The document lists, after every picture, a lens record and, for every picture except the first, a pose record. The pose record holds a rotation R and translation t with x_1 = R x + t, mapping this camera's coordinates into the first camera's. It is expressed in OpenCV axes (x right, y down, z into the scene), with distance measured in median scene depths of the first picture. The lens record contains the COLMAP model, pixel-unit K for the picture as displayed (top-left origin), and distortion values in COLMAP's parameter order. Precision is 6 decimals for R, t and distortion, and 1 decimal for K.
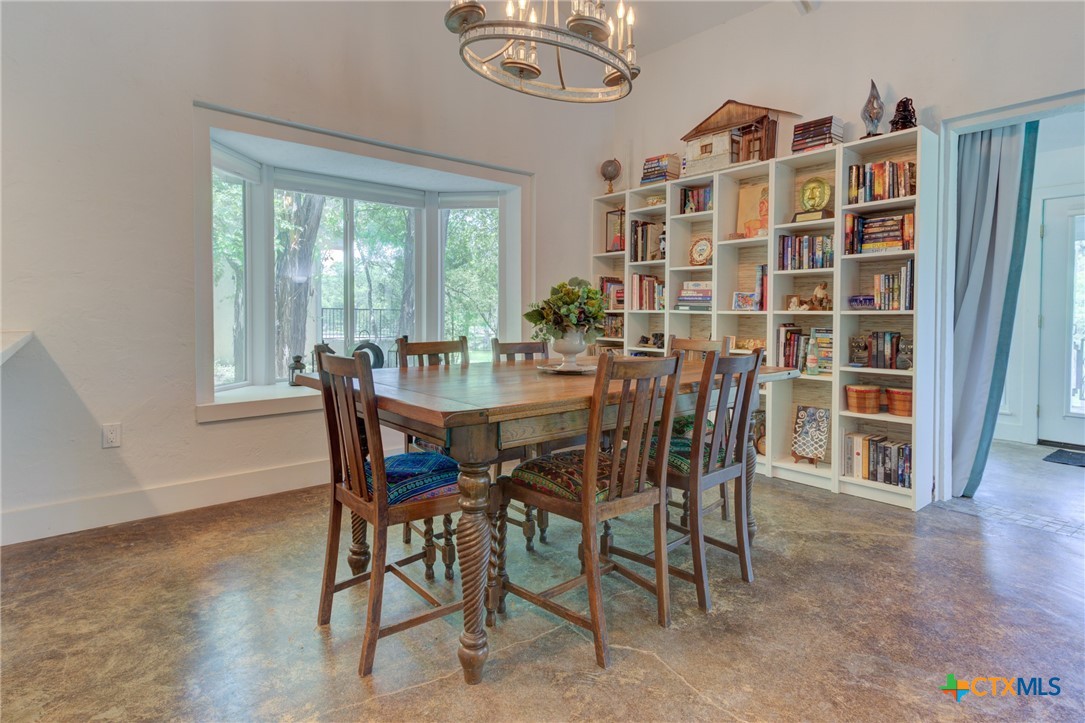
lens RADIAL K [[558.8, 0, 508.4], [0, 558.8, 323.4], [0, 0, 1]] dist [0.010932, 0.000538]
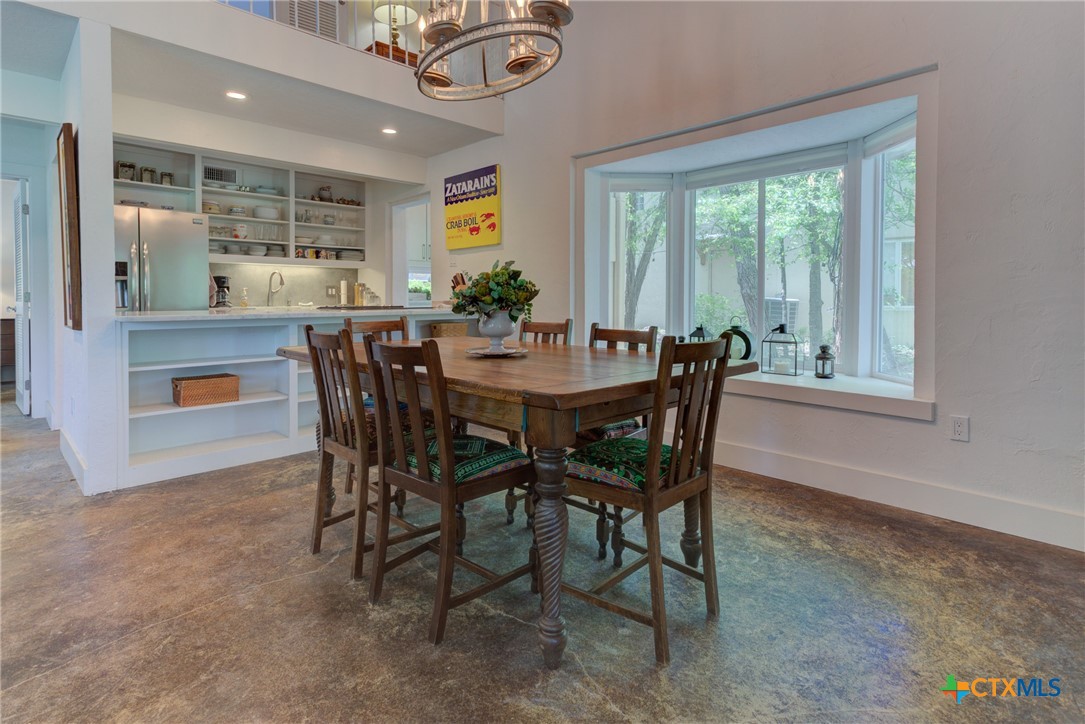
lens RADIAL K [[547.8, 0, 547.7], [0, 547.8, 305.1], [0, 0, 1]] dist [0.019499, 0.000640]
pose [[0.117312, 0.003535, -0.993089, 0.680467], [-0.019277, 0.999813, 0.001282, -0.003371], [0.992908, 0.018993, 0.117359, 0.603095]]
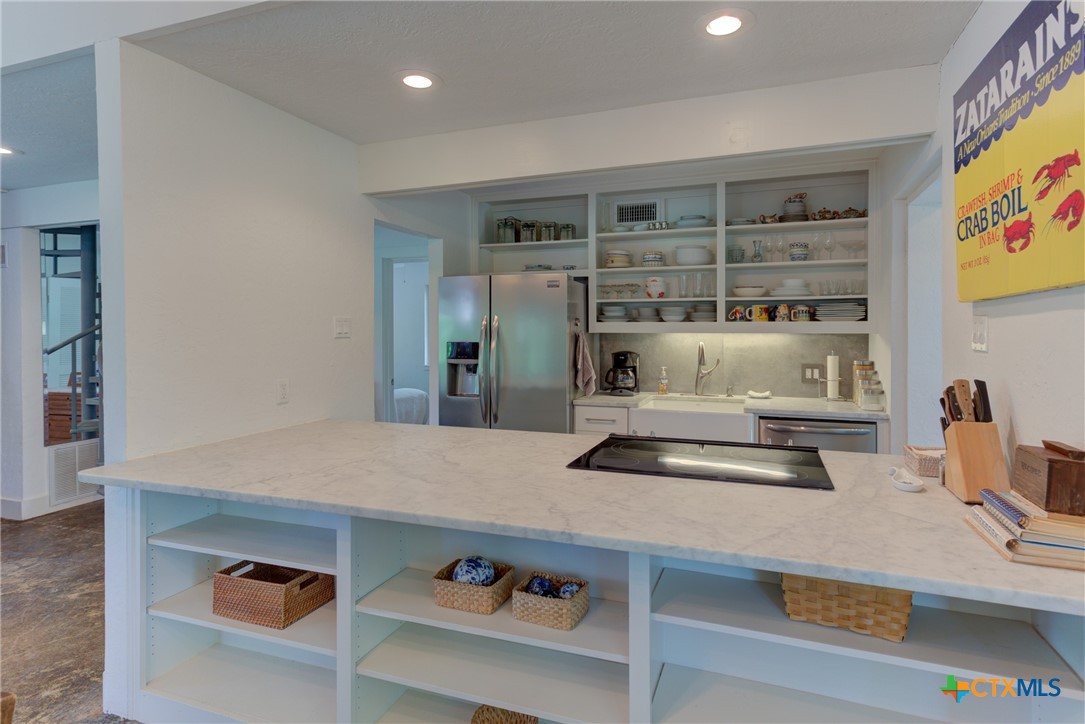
lens RADIAL K [[543.0, 0, 543.6], [0, 543.0, 341.8], [0, 0, 1]] dist [0.001553, 0.000088]
pose [[-0.860324, -0.003984, -0.509732, -0.208007], [-0.024168, 0.999164, 0.032981, -0.112730], [0.509175, 0.040693, -0.859701, 0.736341]]
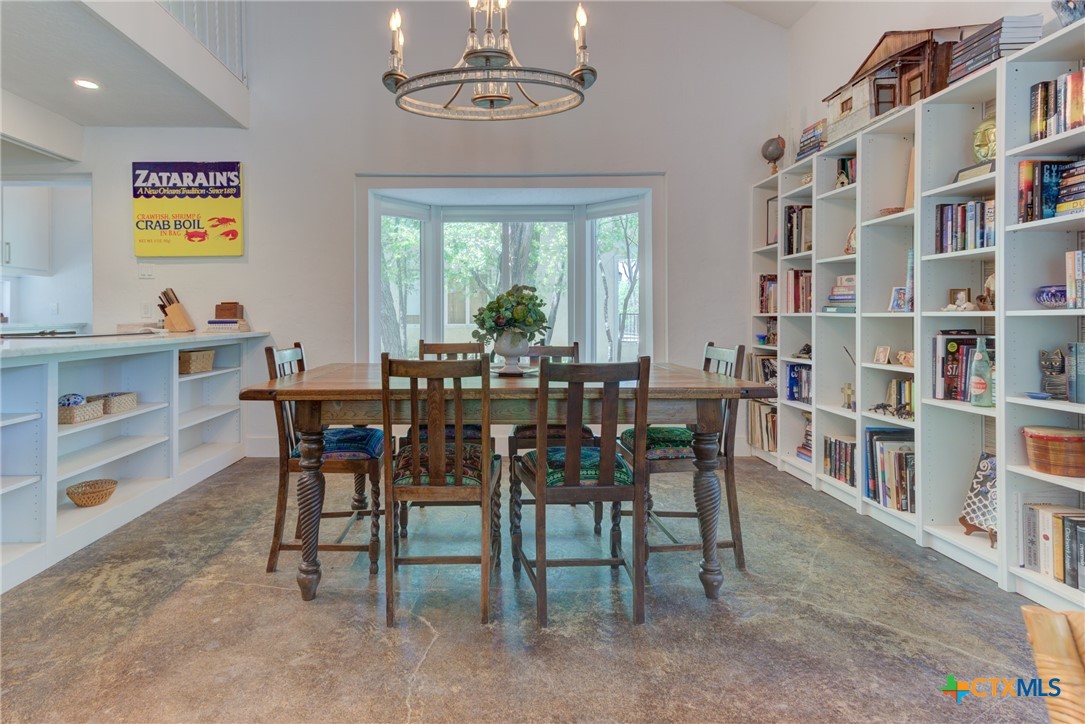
lens RADIAL K [[539.5, 0, 489.1], [0, 539.5, 315.7], [0, 0, 1]] dist [0.017103, 0.000635]
pose [[0.782000, -0.012366, -0.623155, 0.443827], [-0.002436, 0.999735, -0.022896, -0.000384], [0.623273, 0.019423, 0.781763, 0.104806]]
